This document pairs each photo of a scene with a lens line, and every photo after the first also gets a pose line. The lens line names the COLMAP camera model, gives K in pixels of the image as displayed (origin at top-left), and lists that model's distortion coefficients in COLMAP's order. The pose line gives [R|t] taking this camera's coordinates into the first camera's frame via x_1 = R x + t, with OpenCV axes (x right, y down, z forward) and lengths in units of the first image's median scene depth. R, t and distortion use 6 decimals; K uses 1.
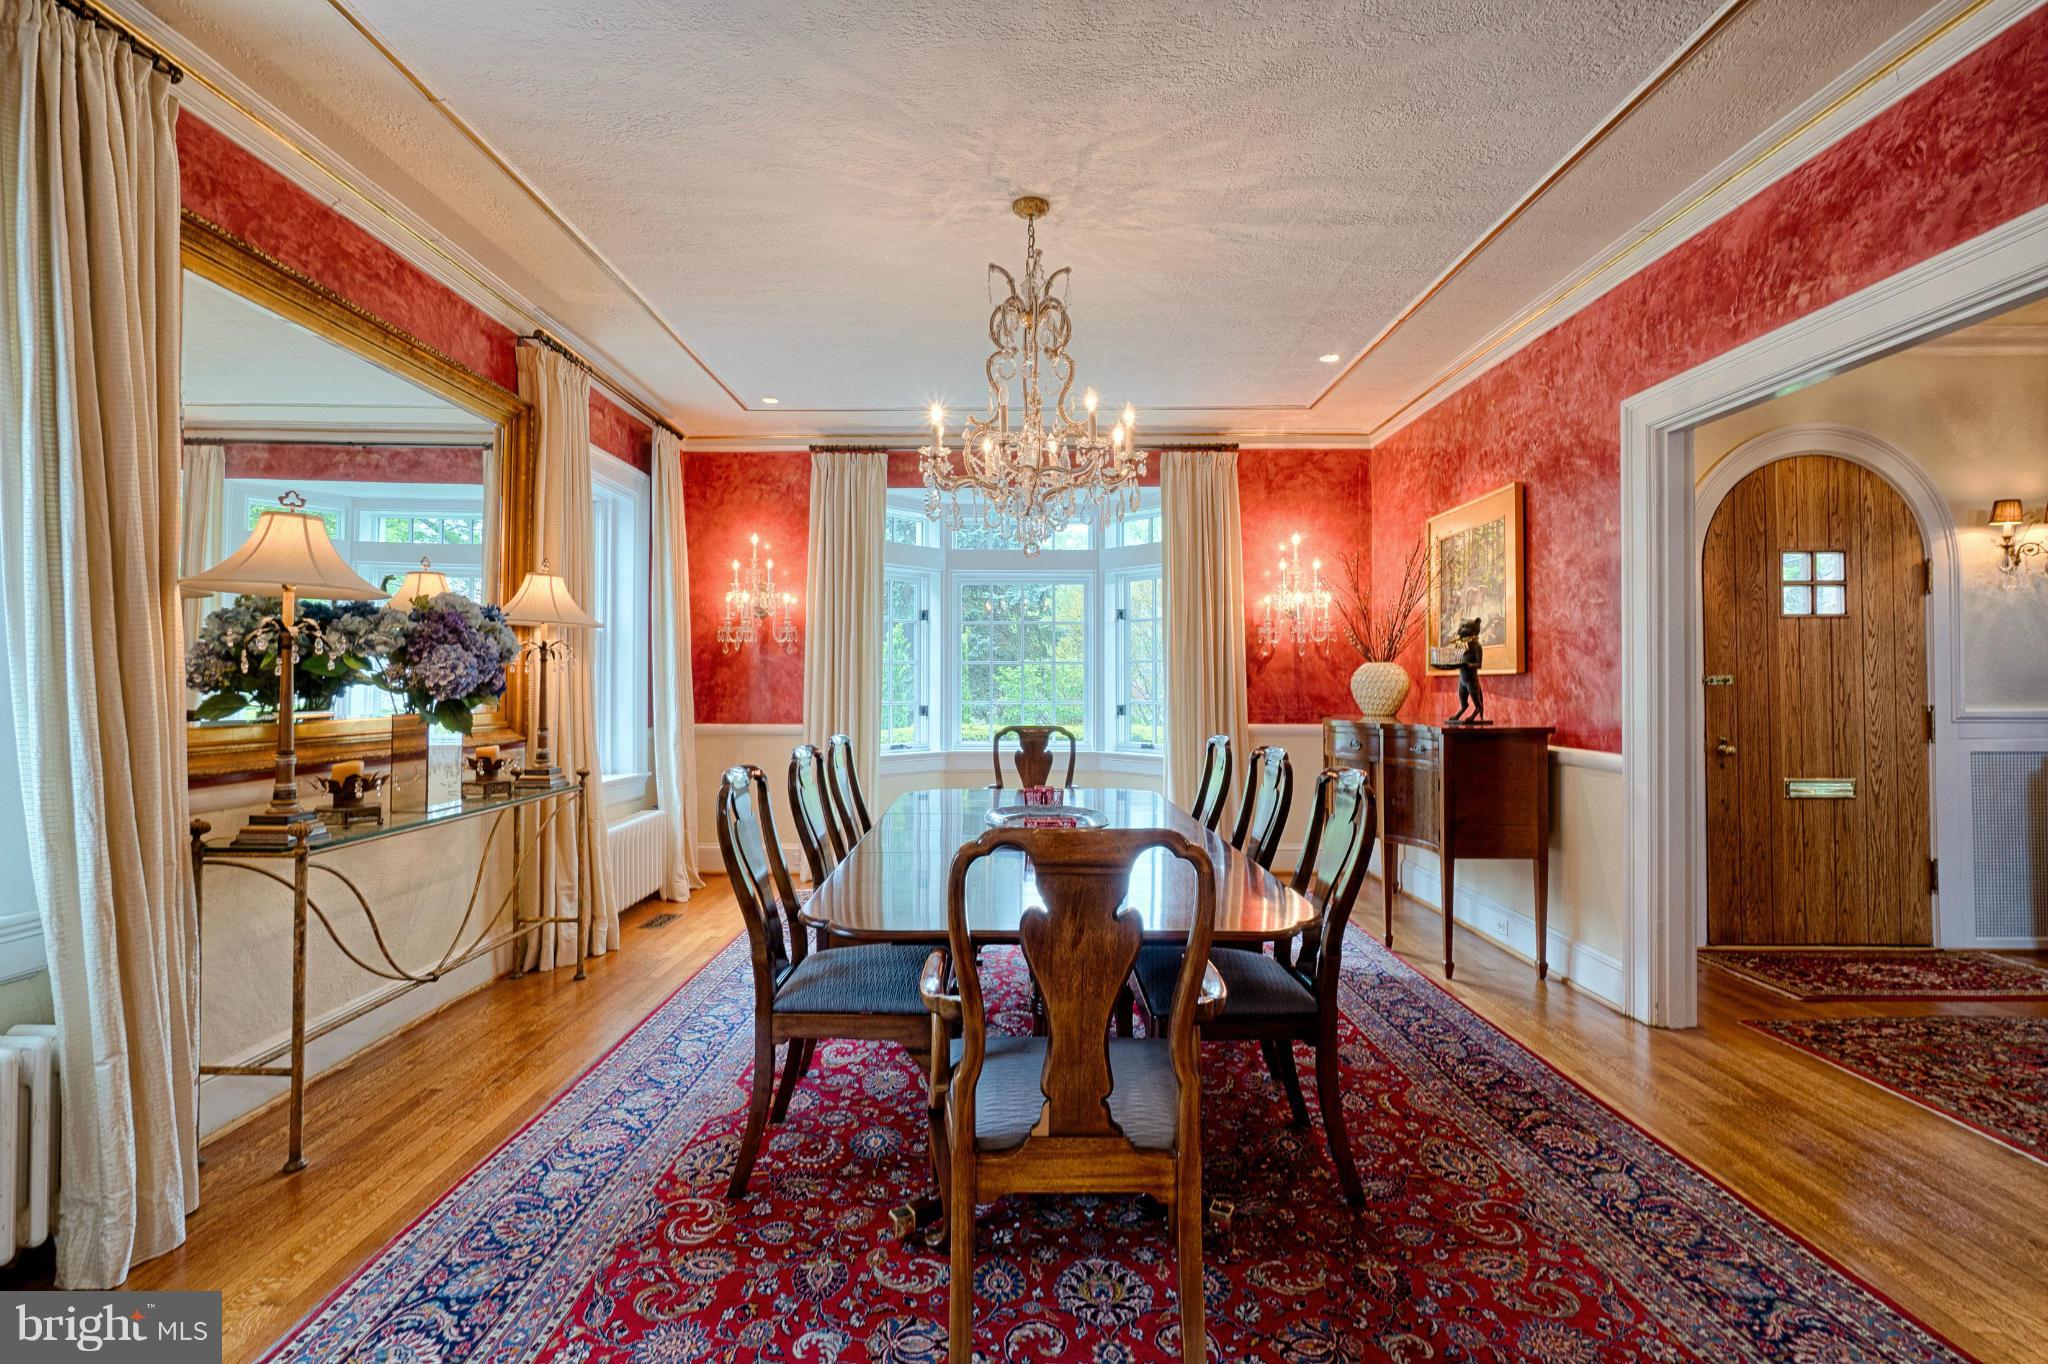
lens RADIAL K [[896.5, 0, 1021.6], [0, 896.5, 663.7], [0, 0, 1]] dist [0.001484, 0.000210]
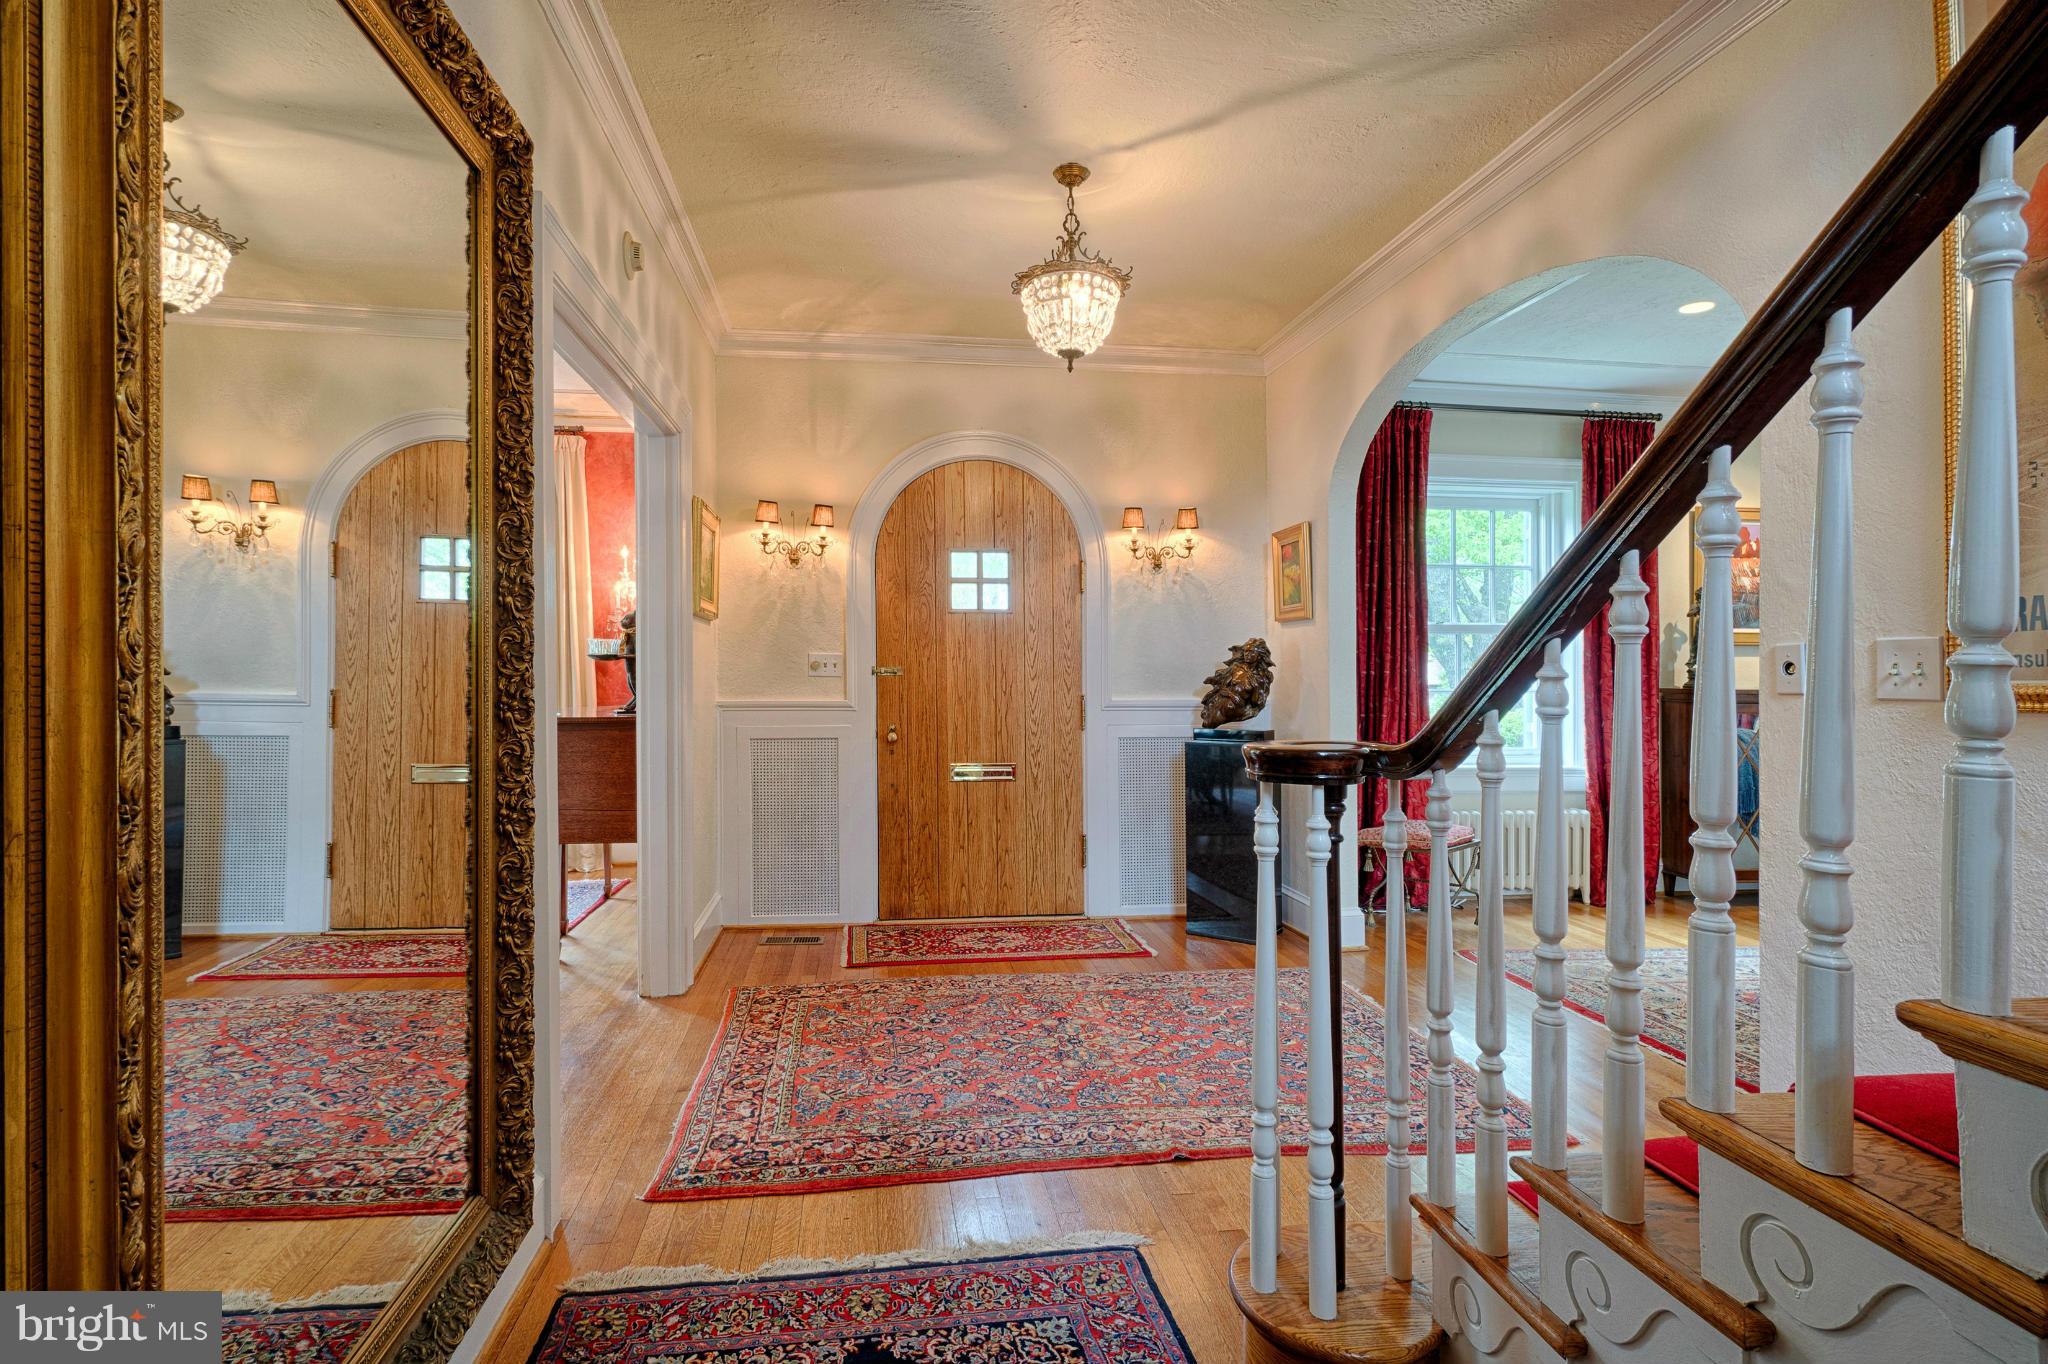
lens RADIAL K [[901.9, 0, 1019.3], [0, 901.9, 692.7], [0, 0, 1]] dist [0.003725, 0.000648]
pose [[0.993340, 0.001509, 0.115210, 0.807437], [-0.004576, 0.999642, 0.026363, 0.015111], [-0.115129, -0.026715, 0.992991, -0.073356]]
